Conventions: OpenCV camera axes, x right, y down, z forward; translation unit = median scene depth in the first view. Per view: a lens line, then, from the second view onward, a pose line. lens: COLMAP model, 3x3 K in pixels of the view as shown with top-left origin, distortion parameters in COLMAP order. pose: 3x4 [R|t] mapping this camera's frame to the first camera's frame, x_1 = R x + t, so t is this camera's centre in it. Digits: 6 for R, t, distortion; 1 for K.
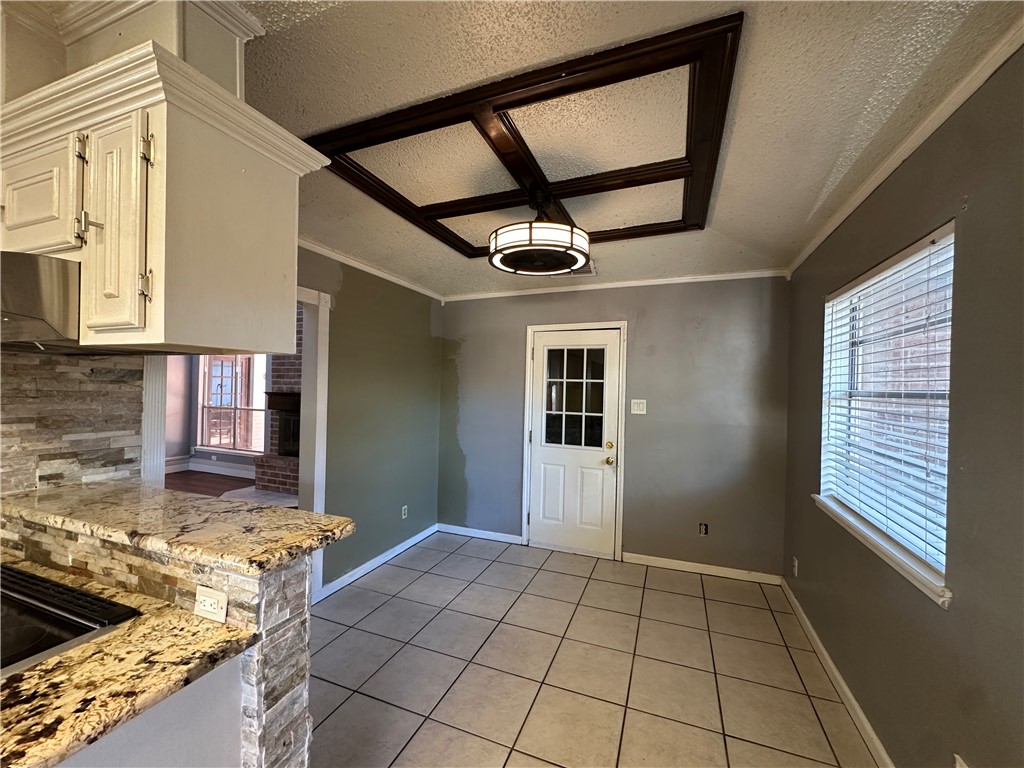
lens RADIAL K [[411.4, 0, 510.9], [0, 411.4, 384.6], [0, 0, 1]] dist [-0.006242, 0.001201]
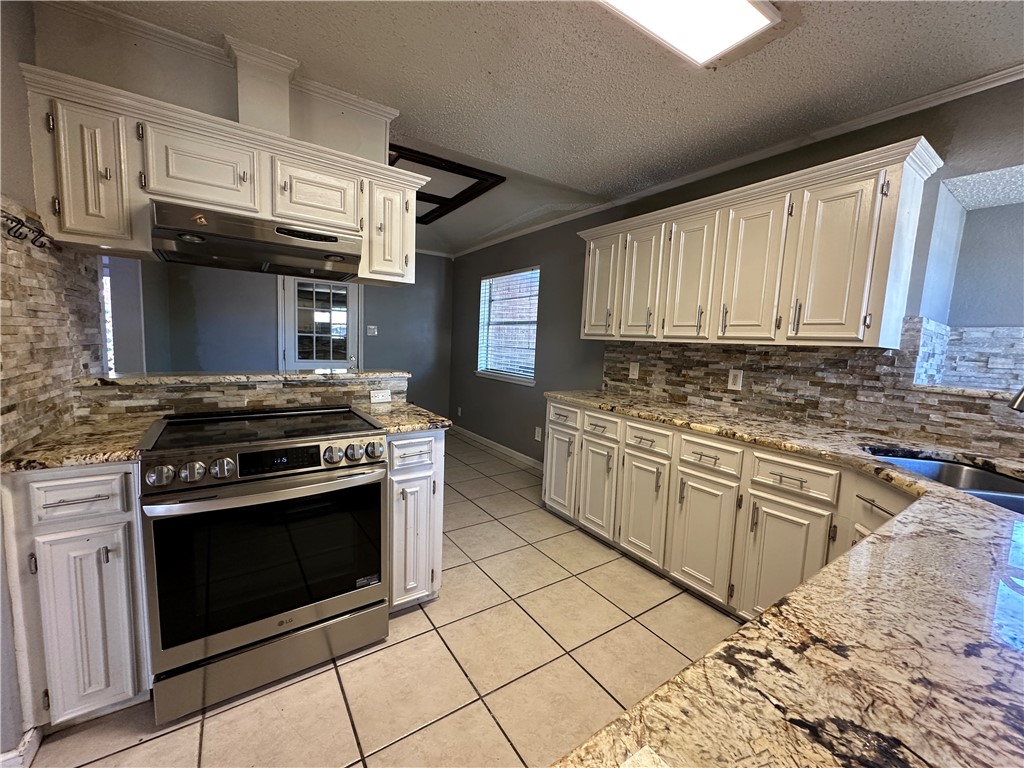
lens RADIAL K [[411.4, 0, 511.6], [0, 411.4, 384.5], [0, 0, 1]] dist [-0.006242, 0.001201]
pose [[0.568276, -0.083088, 0.818632, -1.664639], [-0.033793, 0.991693, 0.124111, 0.120671], [-0.822144, -0.098193, 0.560748, -0.672300]]
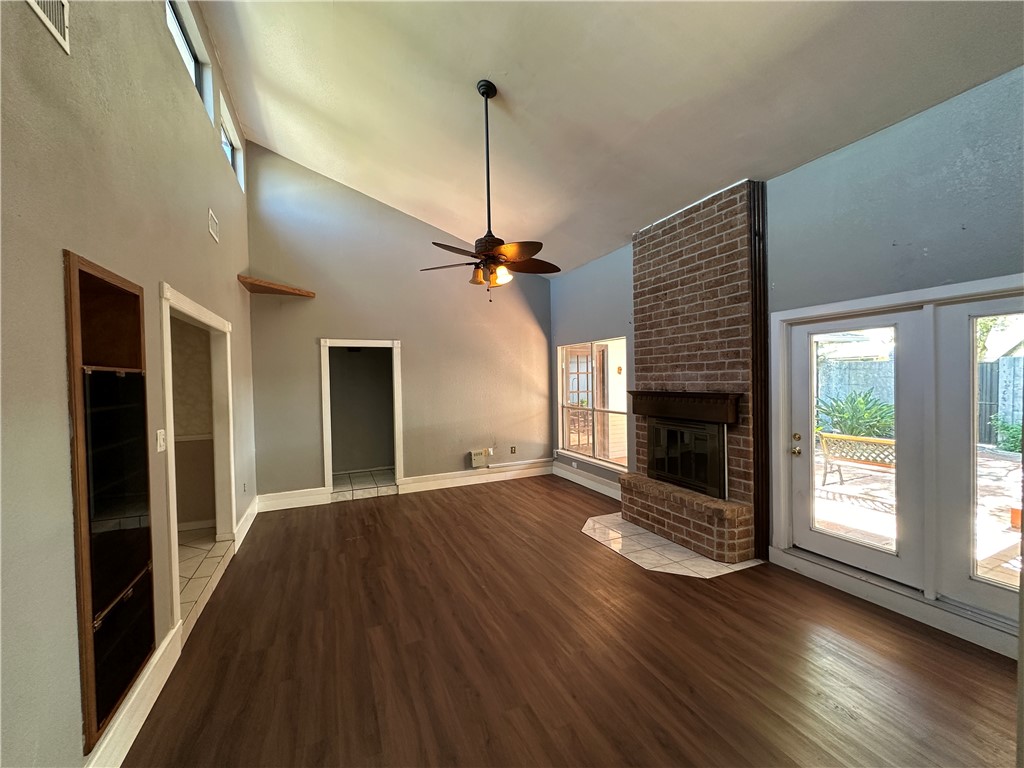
lens RADIAL K [[411.4, 0, 508.5], [0, 411.4, 385.5], [0, 0, 1]] dist [-0.006242, 0.001201]
pose [[0.713711, -0.025064, -0.699992, -0.173096], [0.039670, 0.999202, 0.004671, -0.003146], [0.699316, -0.031102, 0.714136, 0.234950]]
